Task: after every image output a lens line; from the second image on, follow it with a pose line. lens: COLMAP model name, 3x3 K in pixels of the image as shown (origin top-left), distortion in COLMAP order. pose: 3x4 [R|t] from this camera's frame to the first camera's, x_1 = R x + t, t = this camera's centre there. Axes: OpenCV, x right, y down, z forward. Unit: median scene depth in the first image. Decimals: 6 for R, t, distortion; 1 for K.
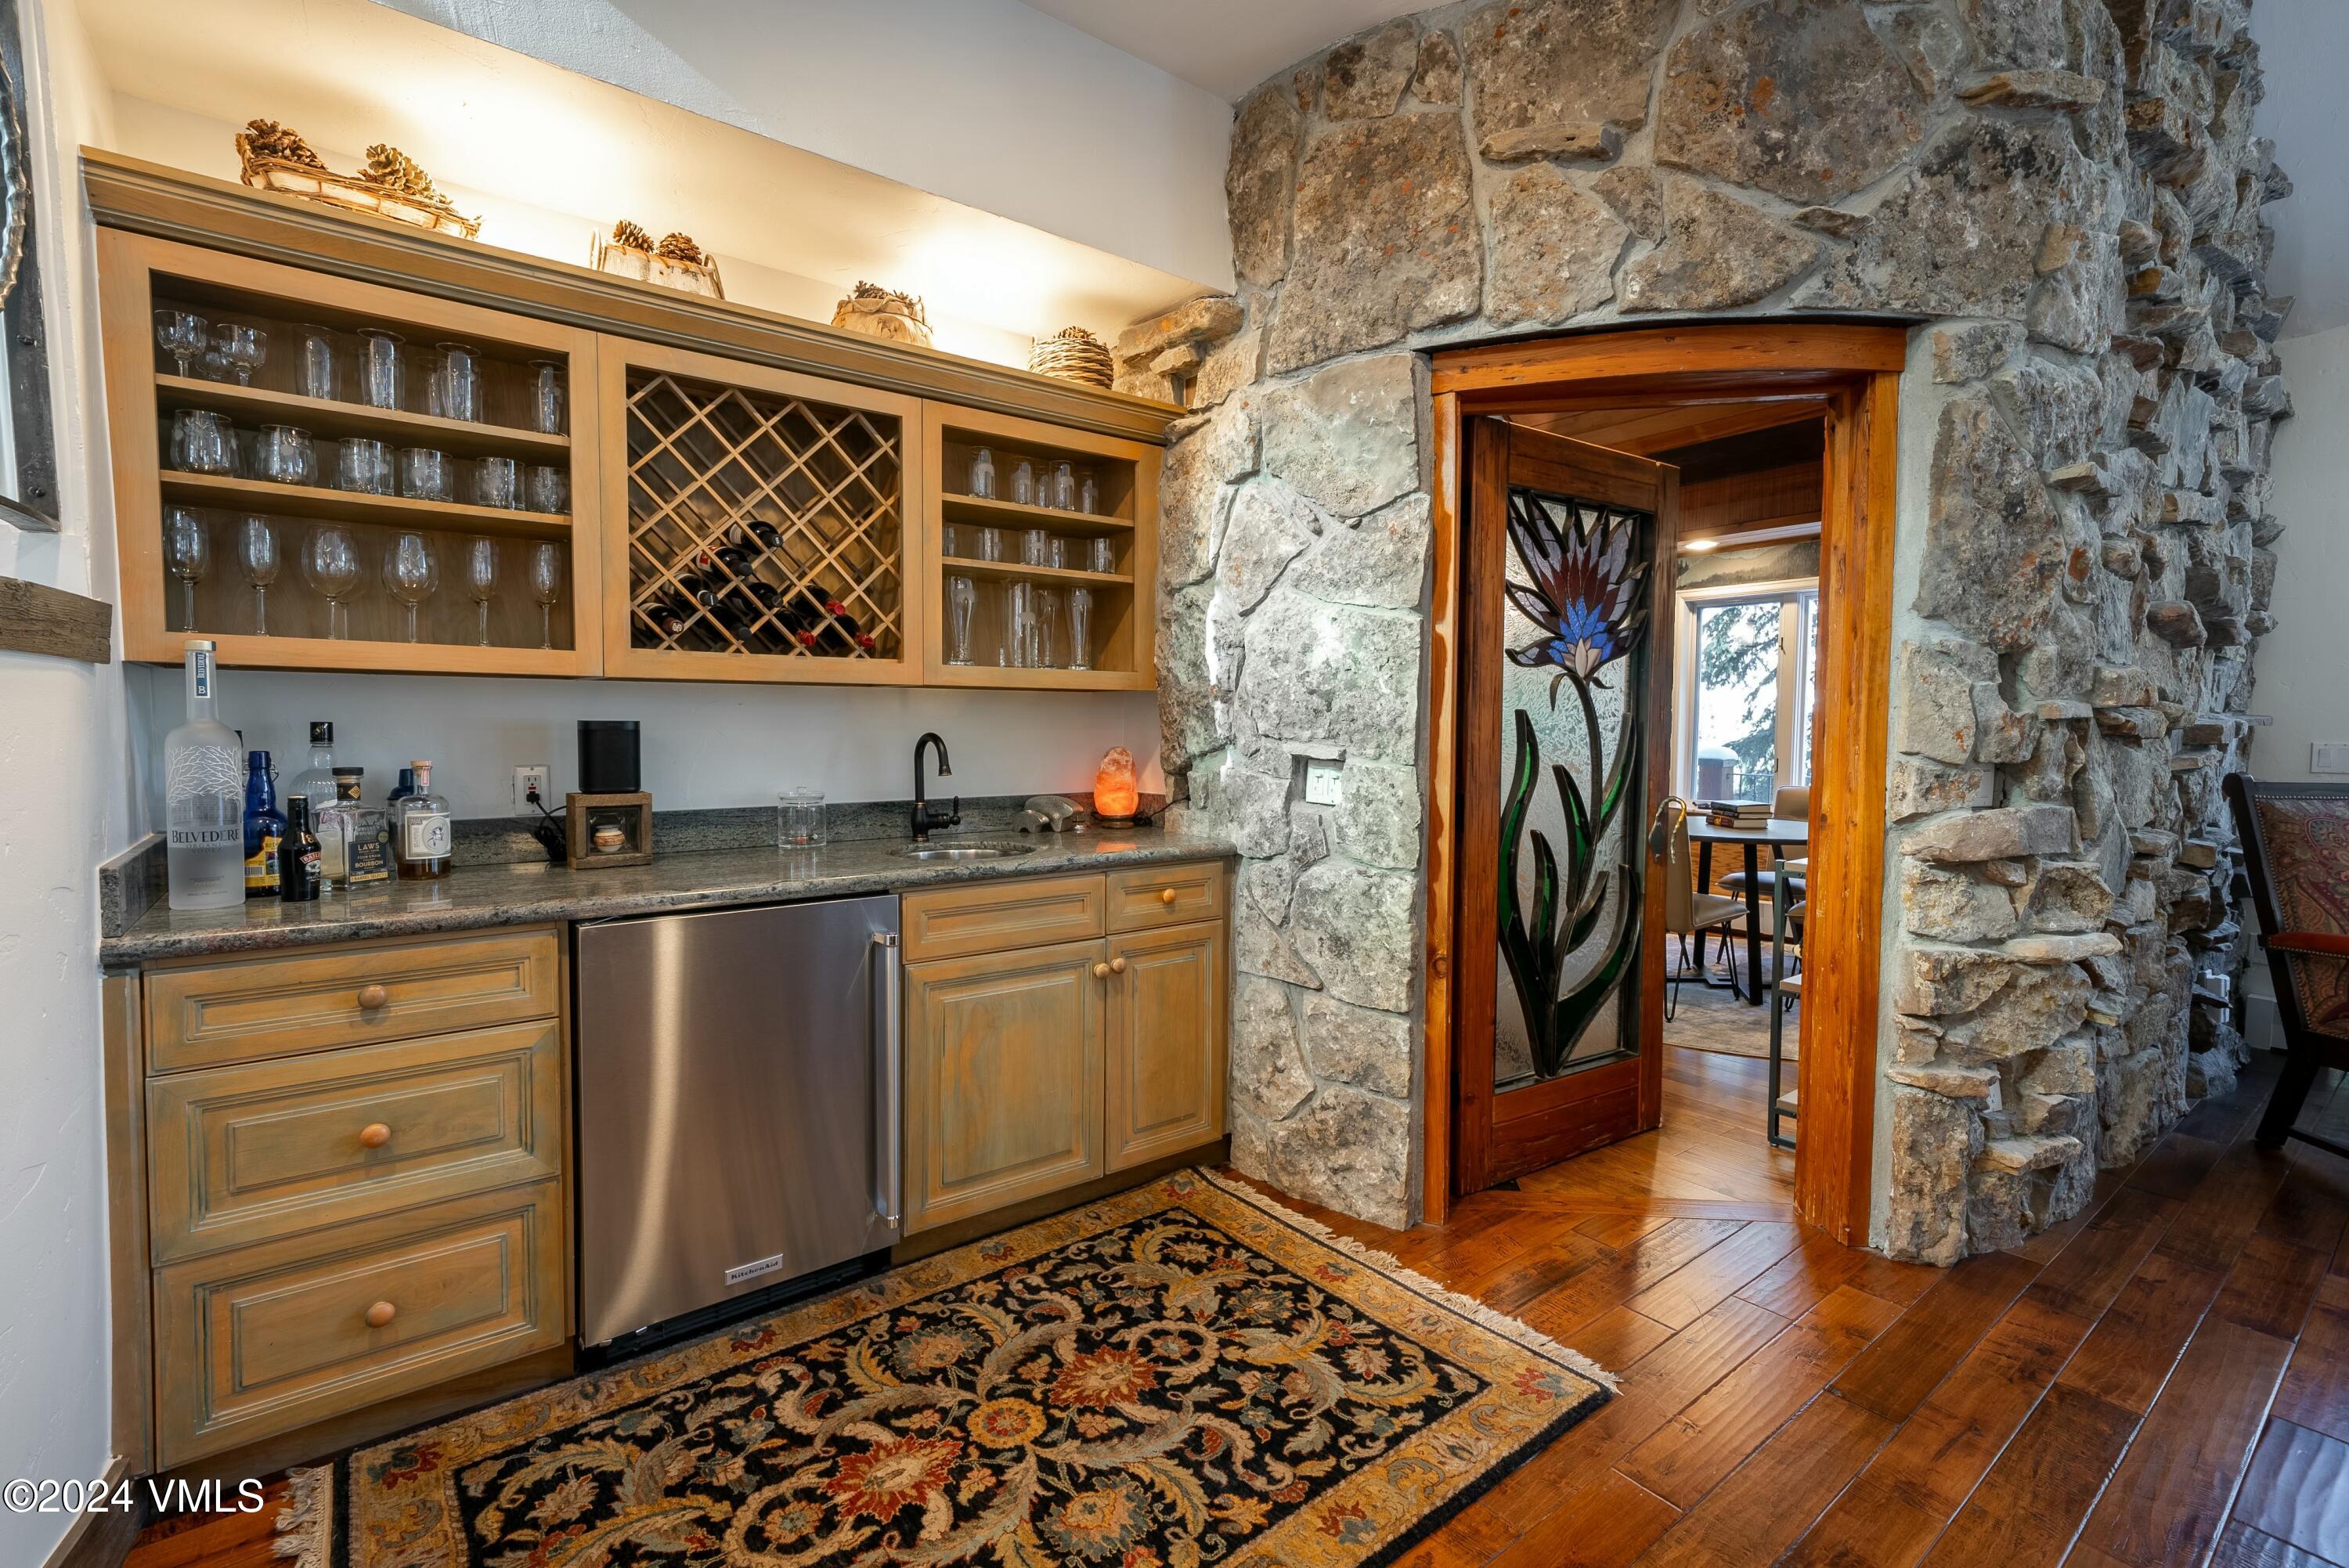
lens RADIAL K [[1088.9, 0, 1175.5], [0, 1088.9, 783.6], [0, 0, 1]] dist [0.000061, 0.000016]
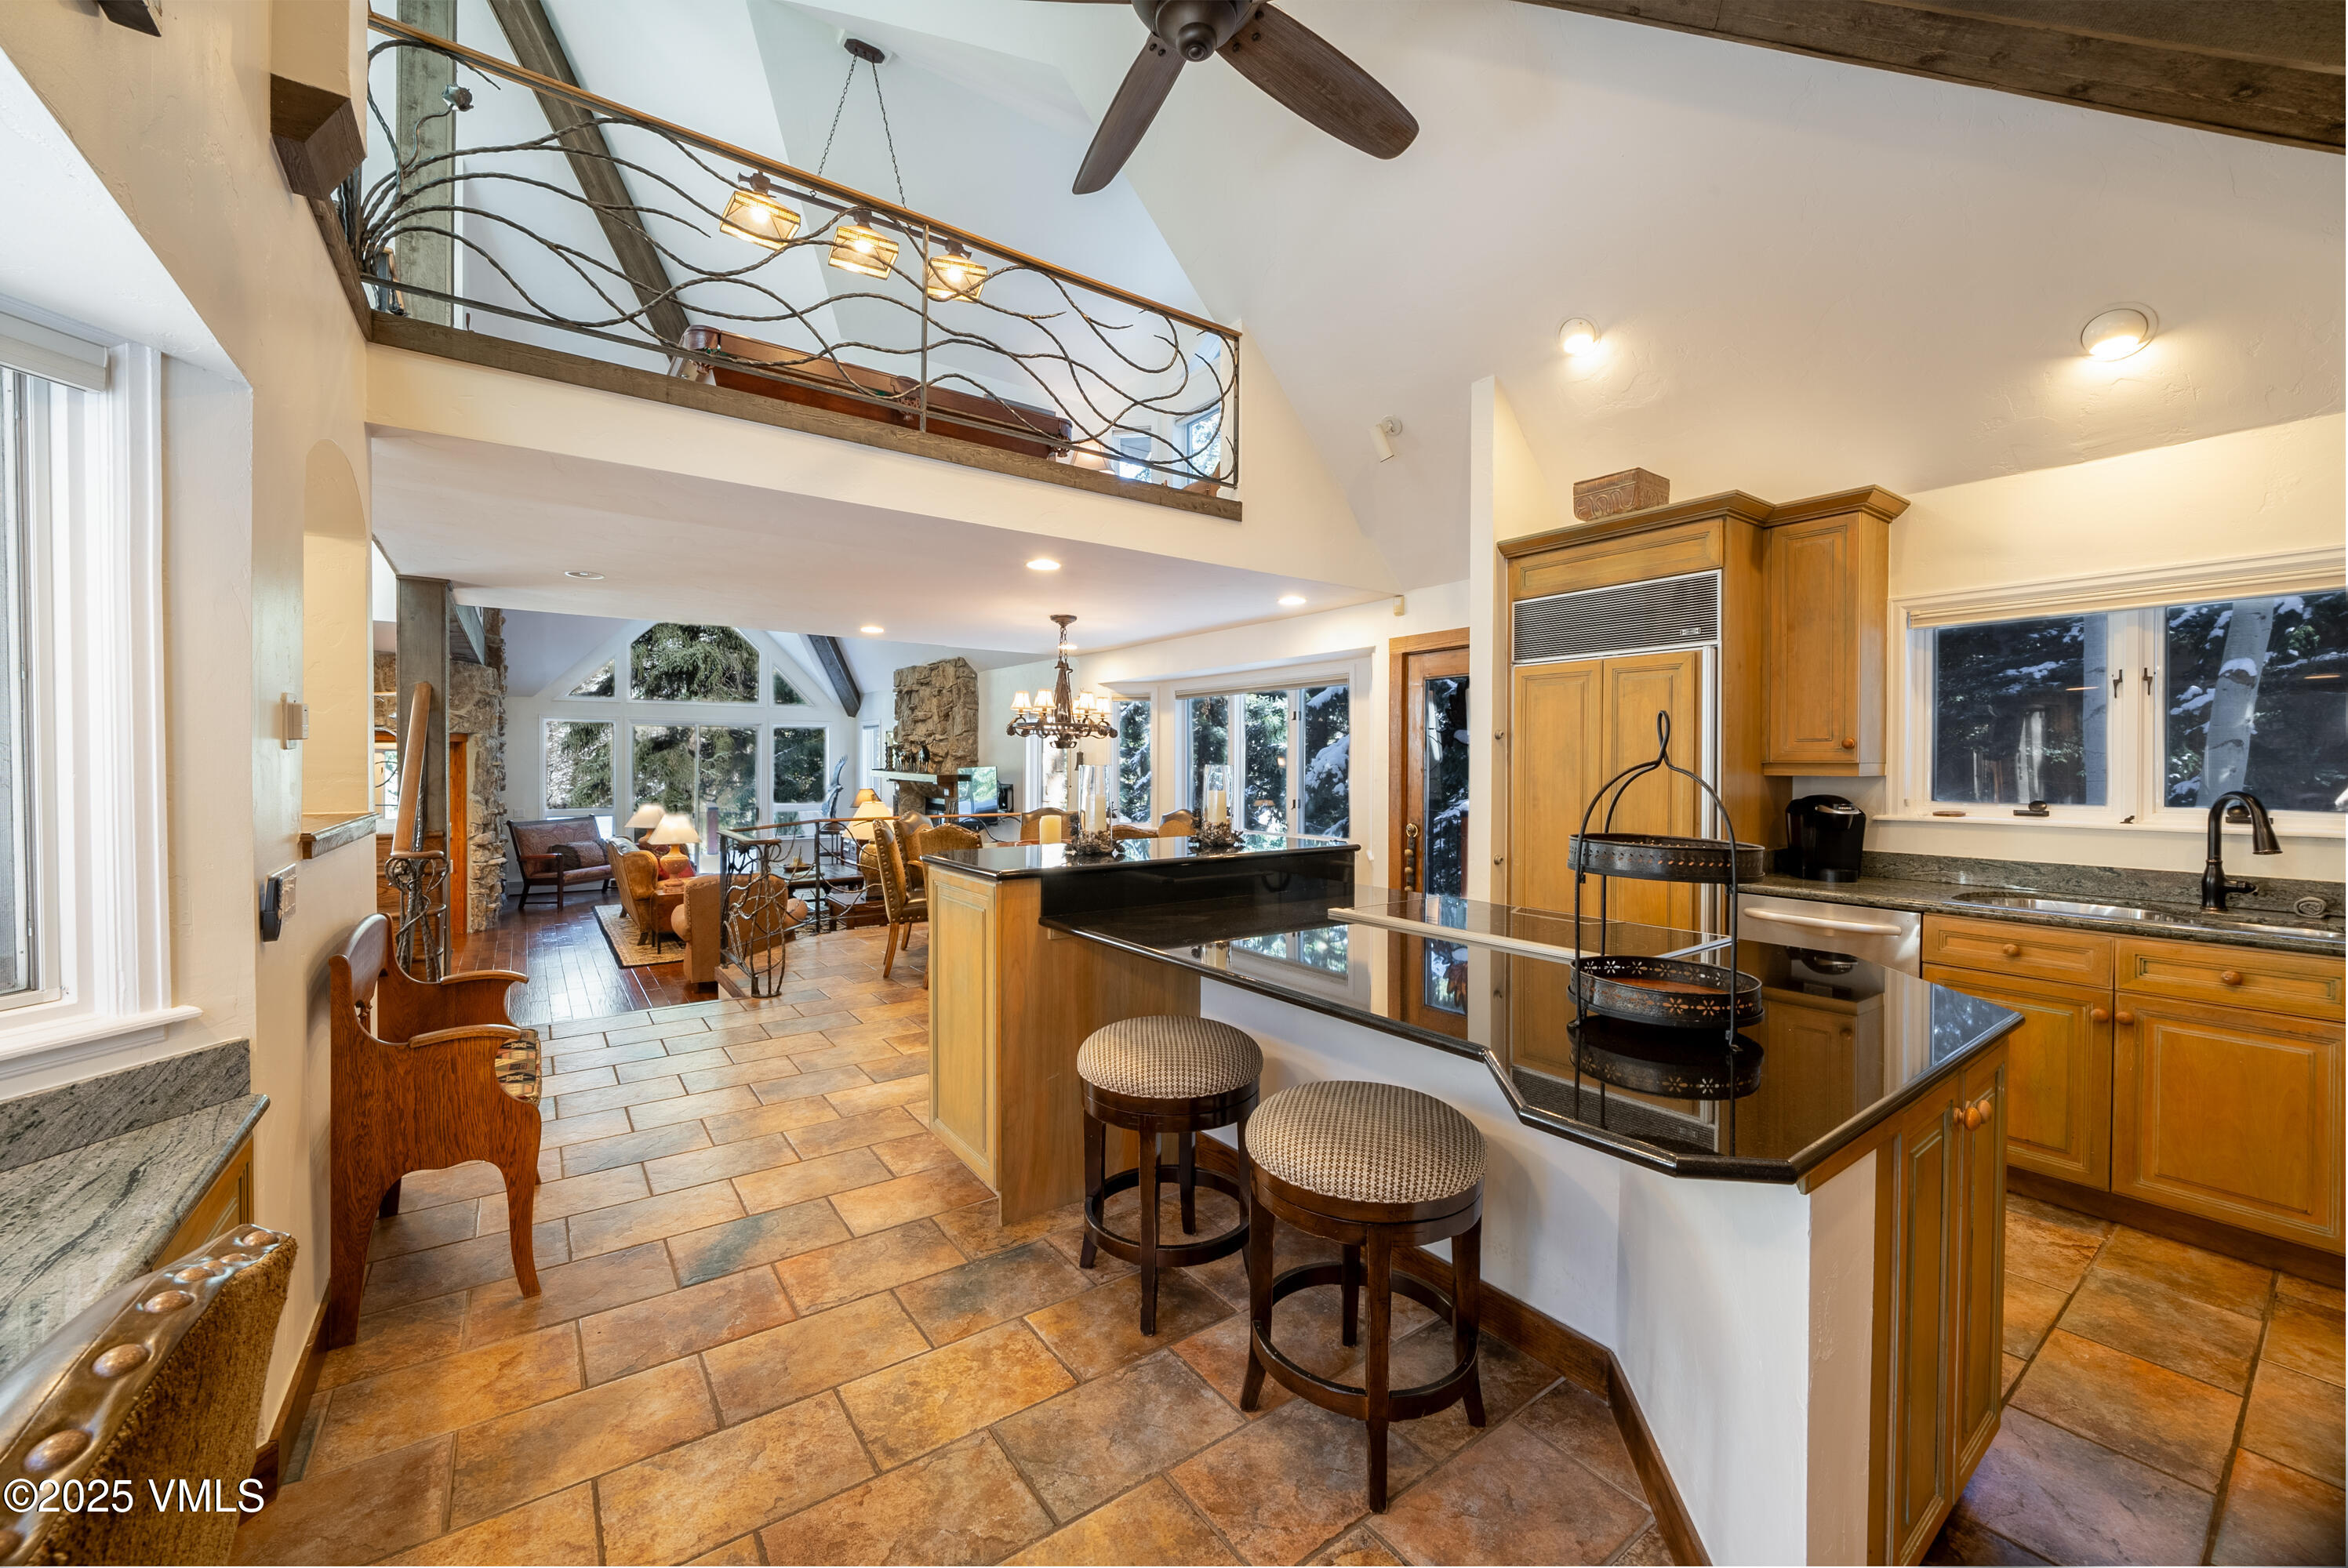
lens RADIAL K [[891.1, 0, 1177.5], [0, 891.1, 774.5], [0, 0, 1]] dist [-0.006569, 0.000095]
pose [[0.037006, -0.019054, 0.999133, -3.003901], [0.039708, 0.999057, 0.017582, -0.181461], [-0.998526, 0.039023, 0.037728, -2.169017]]
